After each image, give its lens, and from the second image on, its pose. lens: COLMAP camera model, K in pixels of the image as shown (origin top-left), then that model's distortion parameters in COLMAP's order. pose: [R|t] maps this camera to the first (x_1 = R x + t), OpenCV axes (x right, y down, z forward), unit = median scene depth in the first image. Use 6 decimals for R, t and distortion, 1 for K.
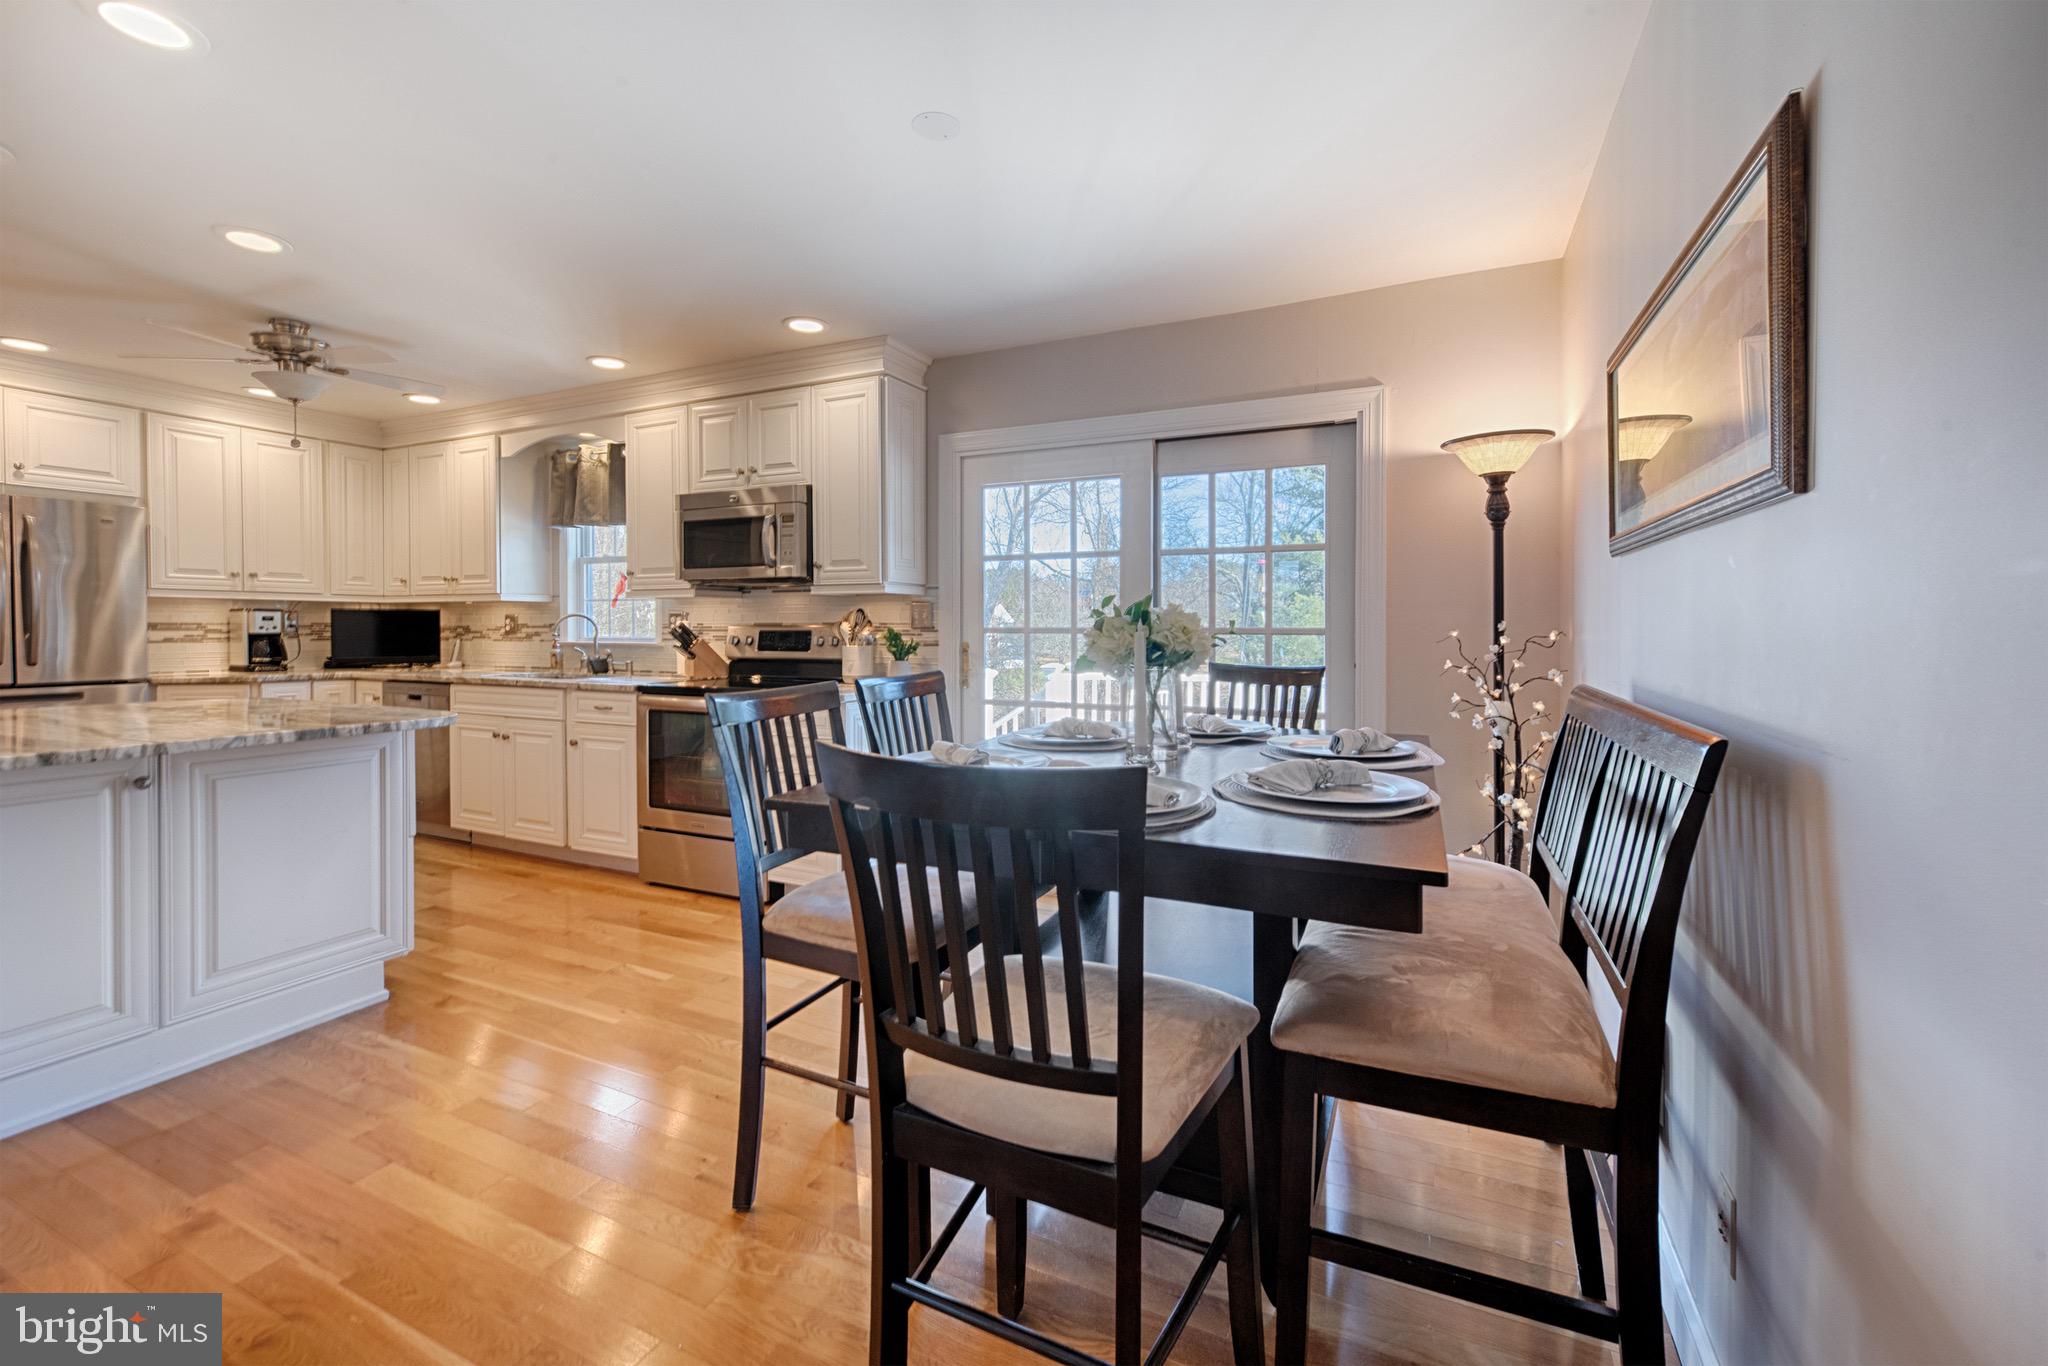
lens RADIAL K [[840.3, 0, 1027.1], [0, 840.3, 627.5], [0, 0, 1]] dist [-0.000181, -0.000261]
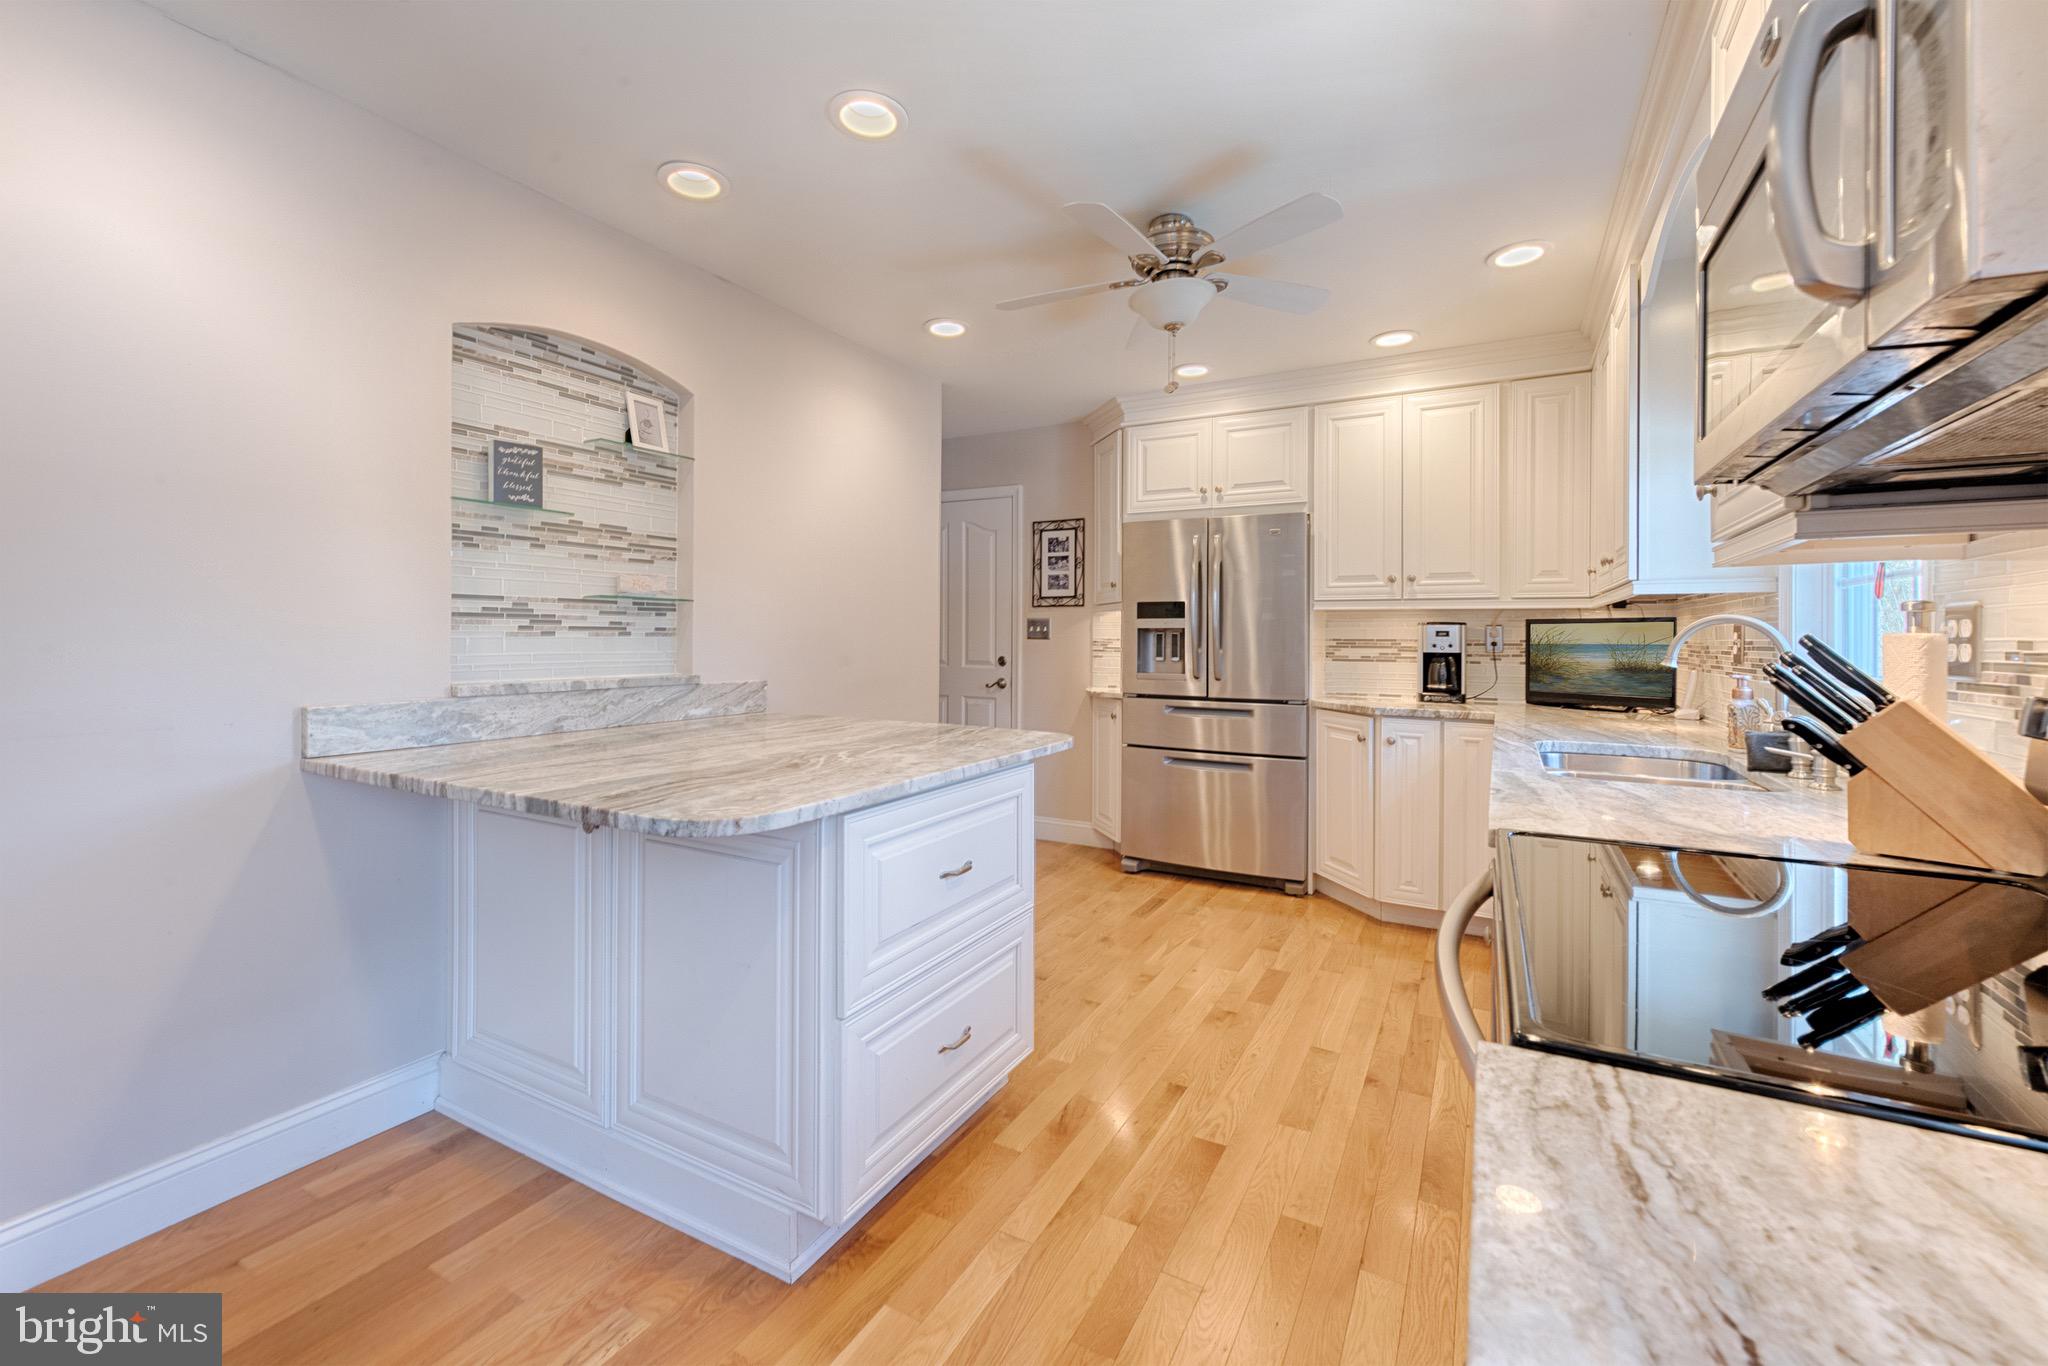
lens RADIAL K [[840.3, 0, 1012.3], [0, 840.3, 640.9], [0, 0, 1]] dist [-0.000181, -0.000261]
pose [[-0.064938, 0.002483, -0.997886, -0.122426], [-0.005849, 0.999979, 0.002869, -0.004367], [0.997872, 0.006023, -0.064922, 0.746361]]
